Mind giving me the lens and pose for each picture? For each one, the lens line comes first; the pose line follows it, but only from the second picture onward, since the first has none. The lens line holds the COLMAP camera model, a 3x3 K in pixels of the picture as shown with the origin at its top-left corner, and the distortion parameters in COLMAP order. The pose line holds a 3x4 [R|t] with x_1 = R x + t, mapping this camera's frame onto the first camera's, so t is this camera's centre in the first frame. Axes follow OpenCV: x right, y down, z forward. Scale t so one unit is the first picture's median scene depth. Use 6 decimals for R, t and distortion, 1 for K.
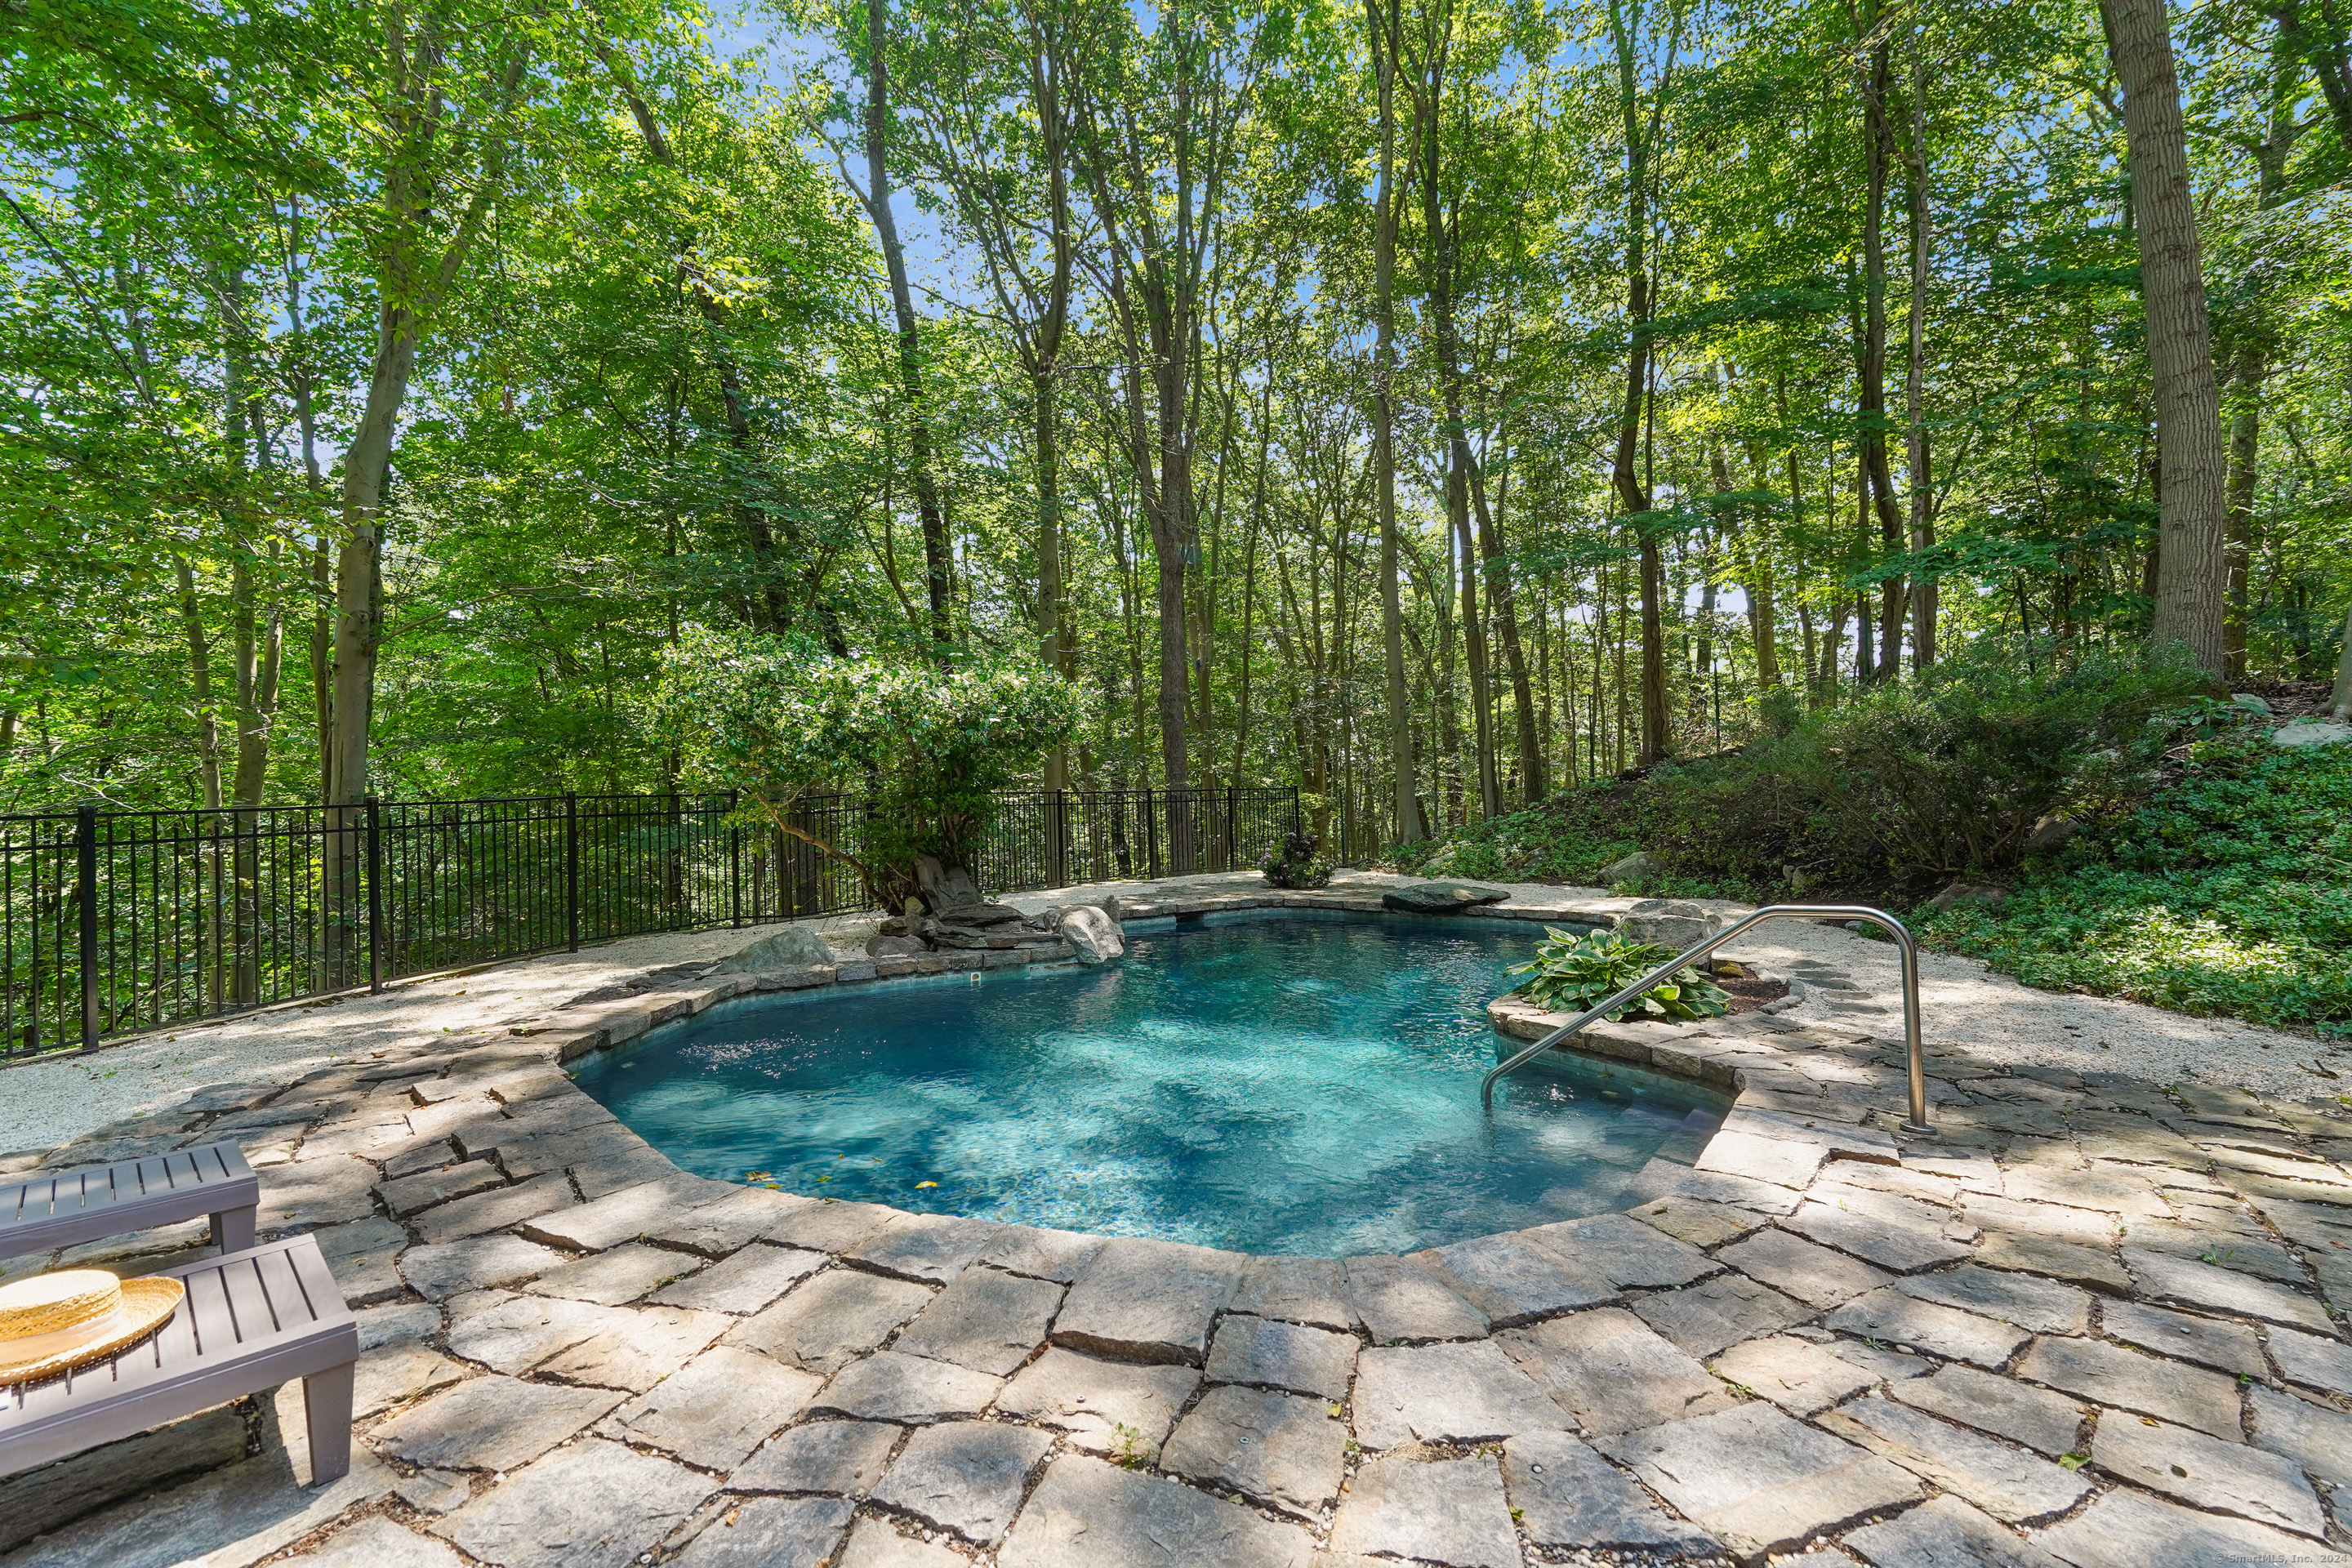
lens RADIAL K [[1055.6, 0, 1168.2], [0, 1055.6, 789.2], [0, 0, 1]] dist [0.013271, 0.000988]
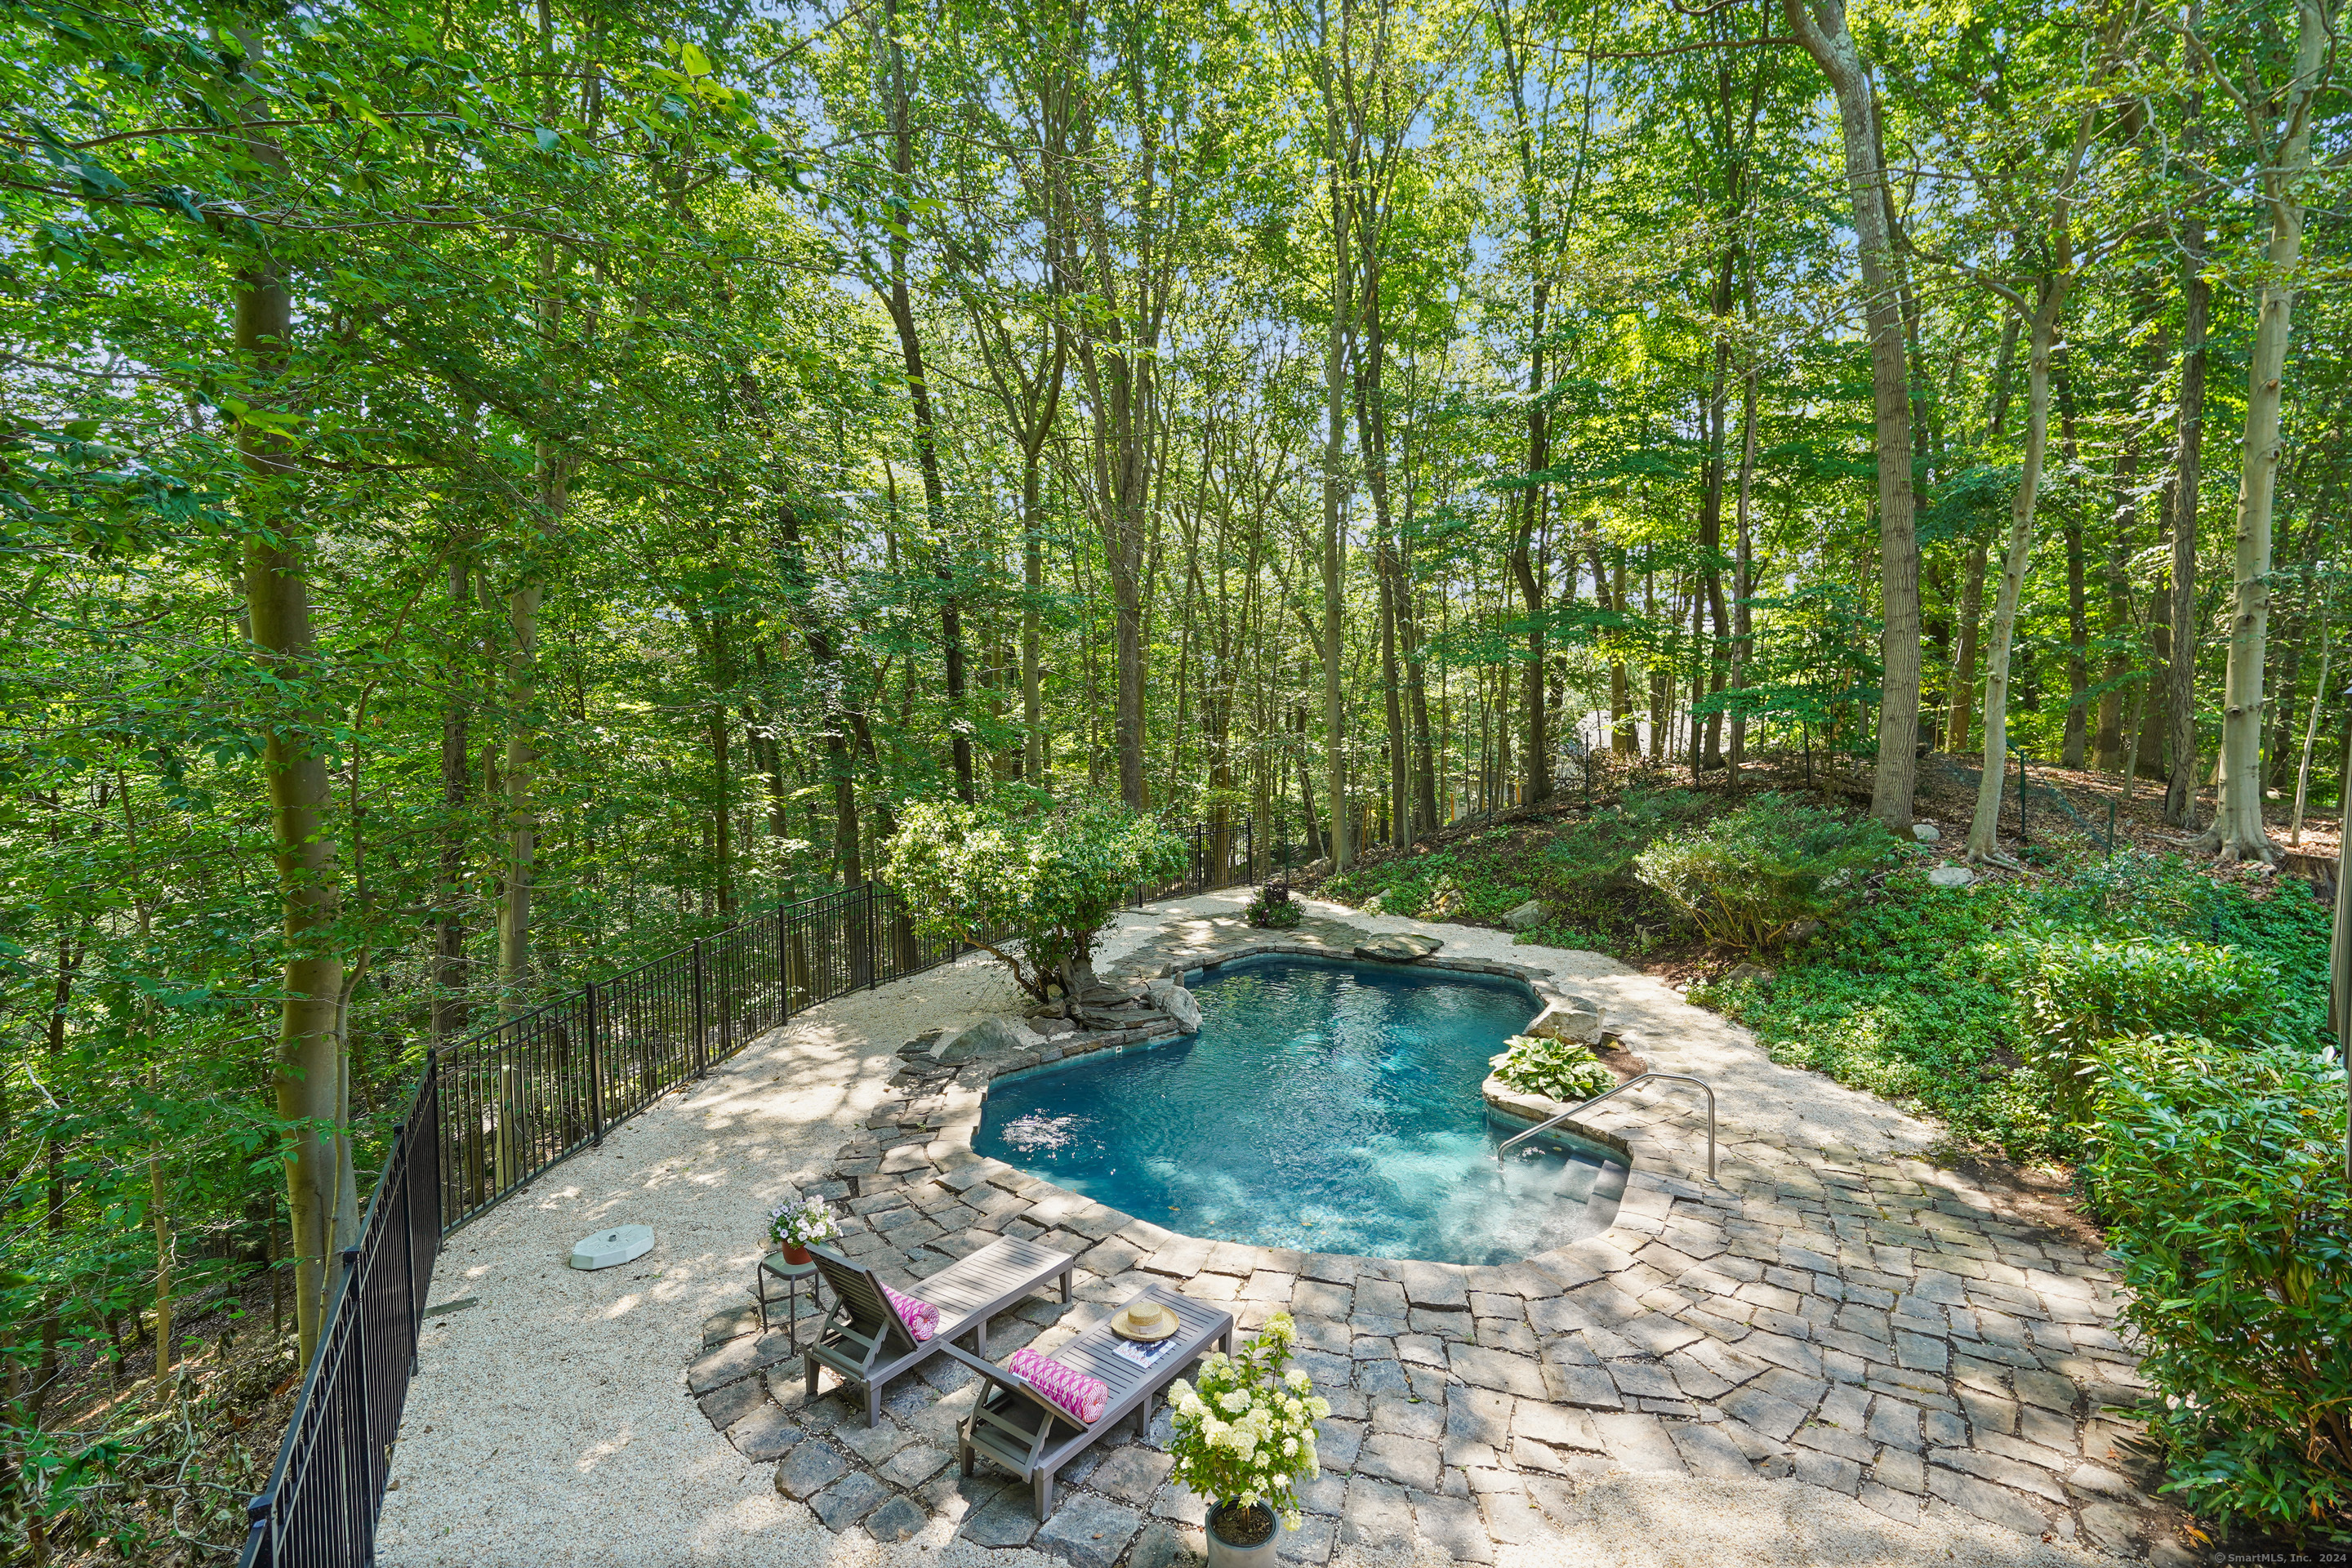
lens RADIAL K [[1098.3, 0, 1177.2], [0, 1098.3, 800.0], [0, 0, 1]] dist [0.014049, 0.004651]
pose [[0.989143, 0.004167, 0.146896, -0.343109], [-0.016682, 0.996320, 0.084071, -0.303894], [-0.146005, -0.085609, 0.985573, -0.483671]]
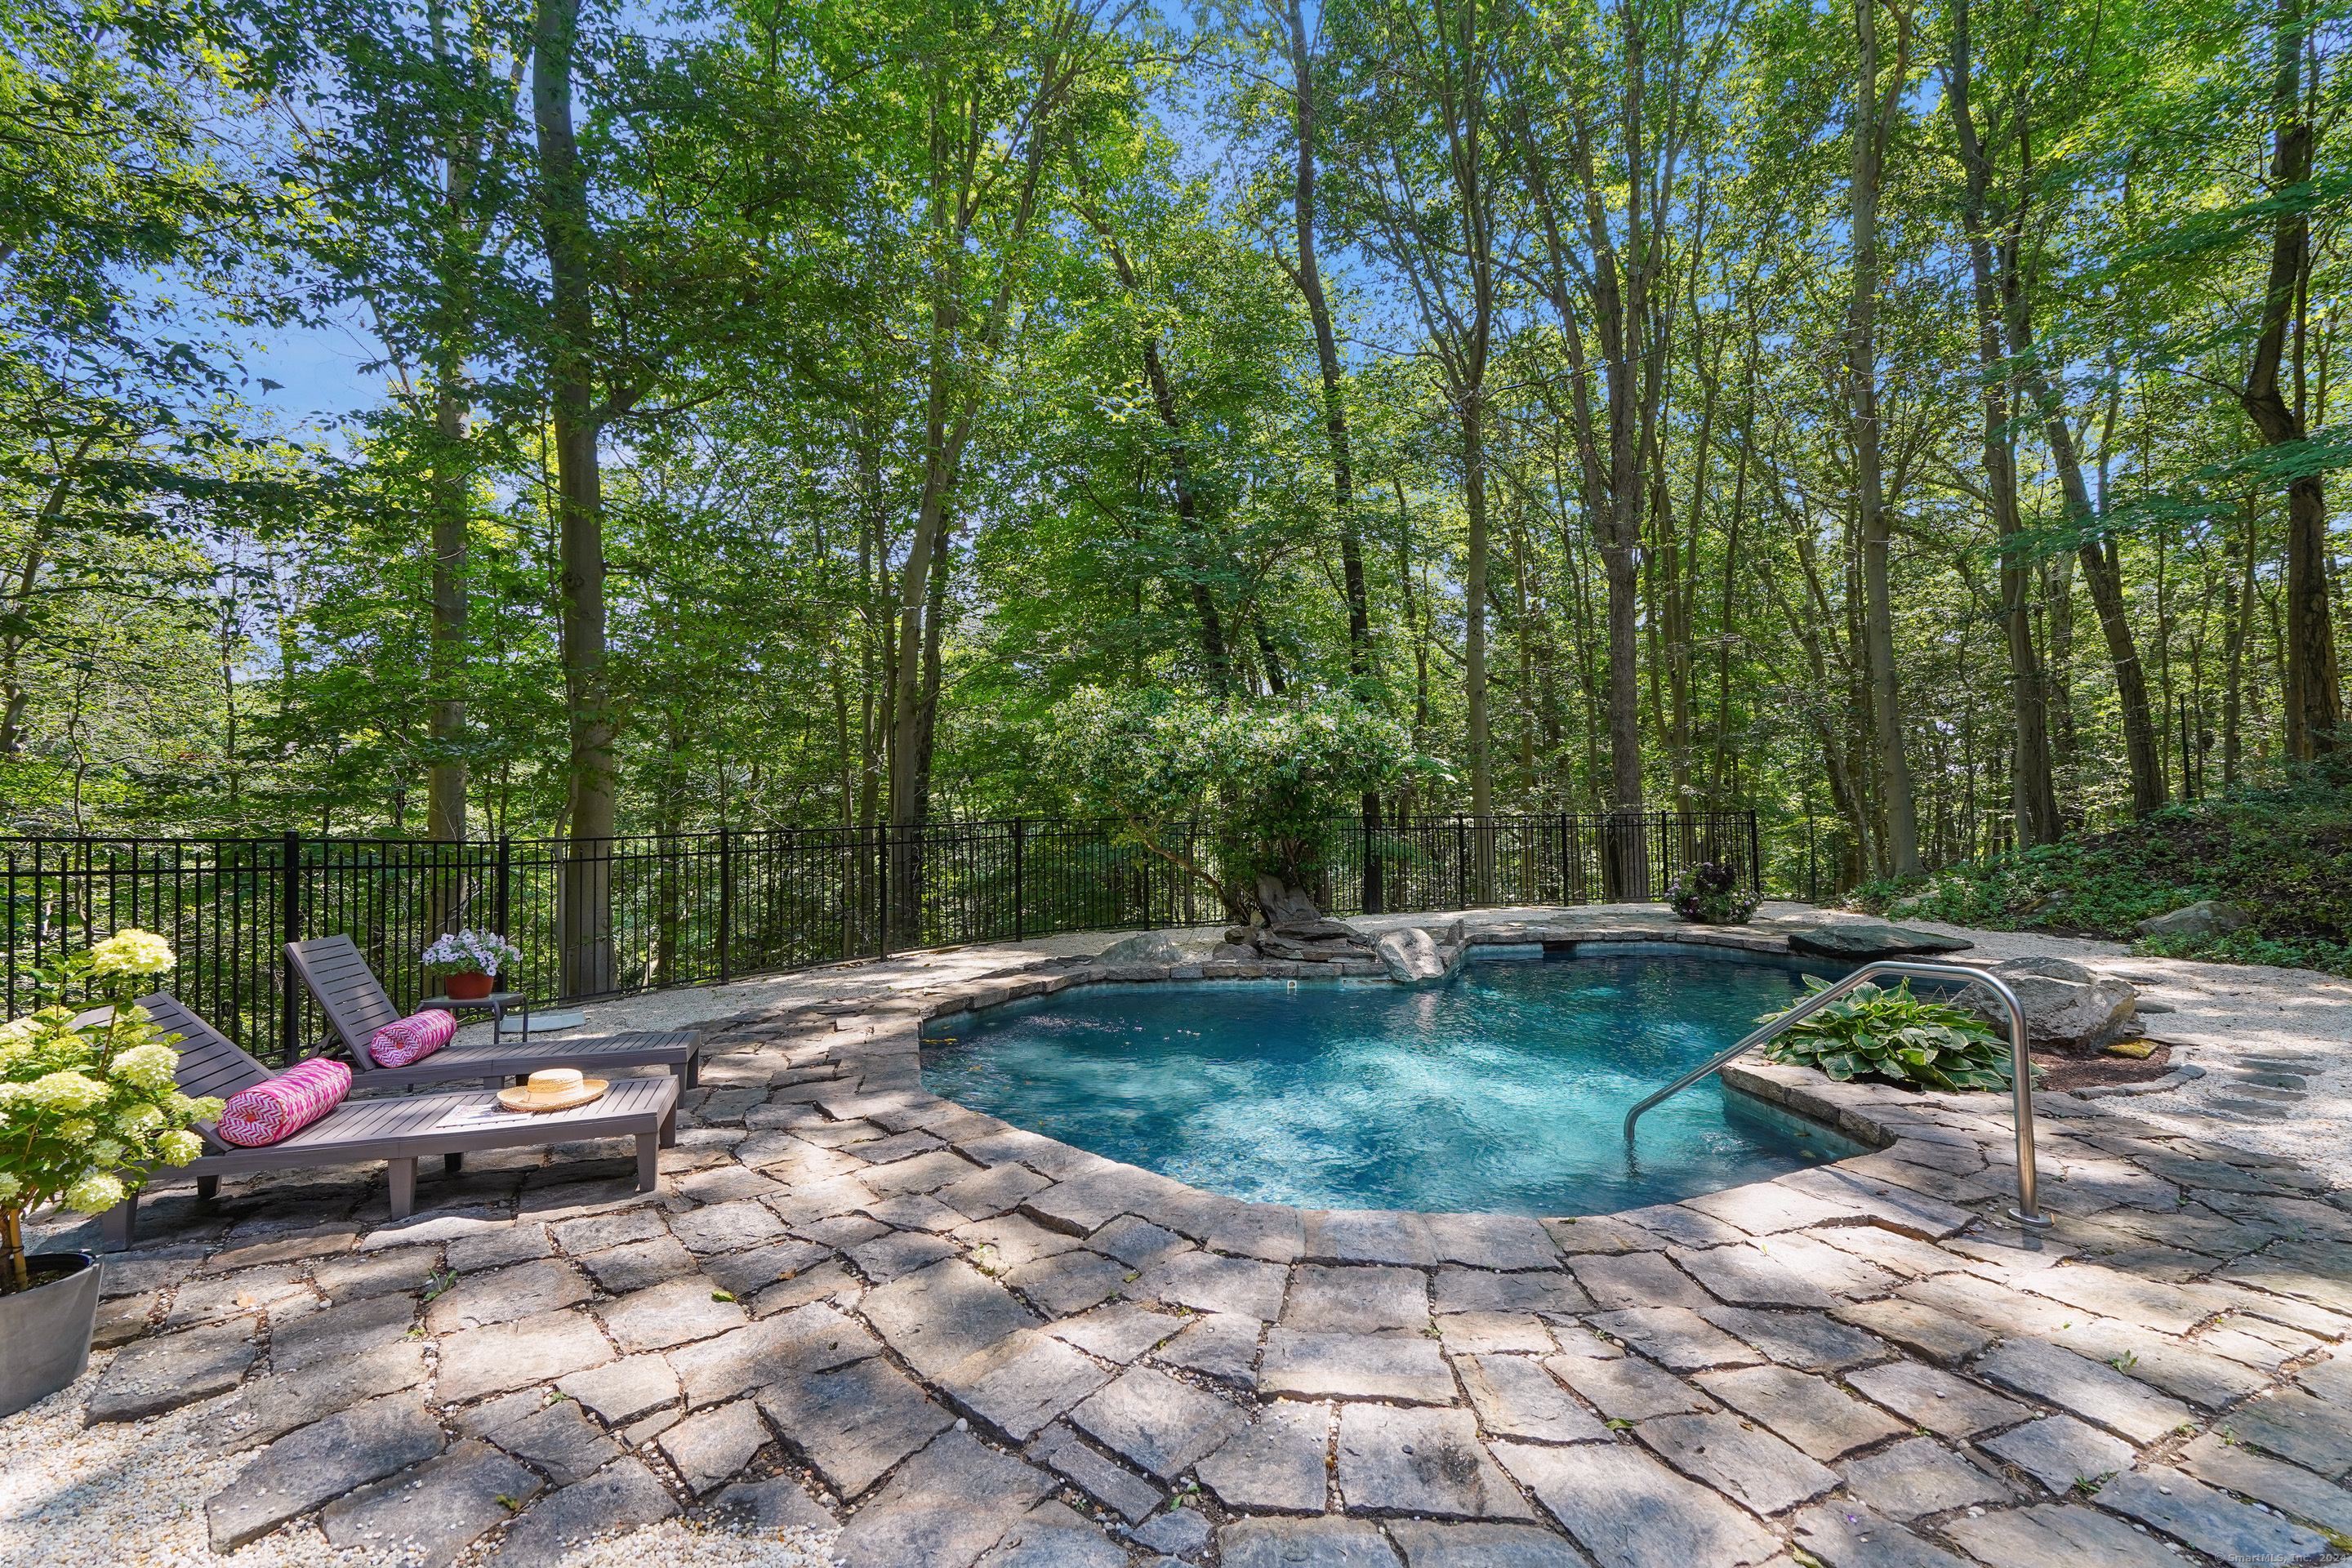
lens RADIAL K [[1055.6, 0, 1168.2], [0, 1055.6, 789.2], [0, 0, 1]] dist [0.013271, 0.000988]
pose [[0.888825, -0.004727, -0.458222, 0.230617], [-0.002506, 0.999882, -0.015175, -0.014391], [0.458240, 0.014636, 0.888708, -0.070452]]
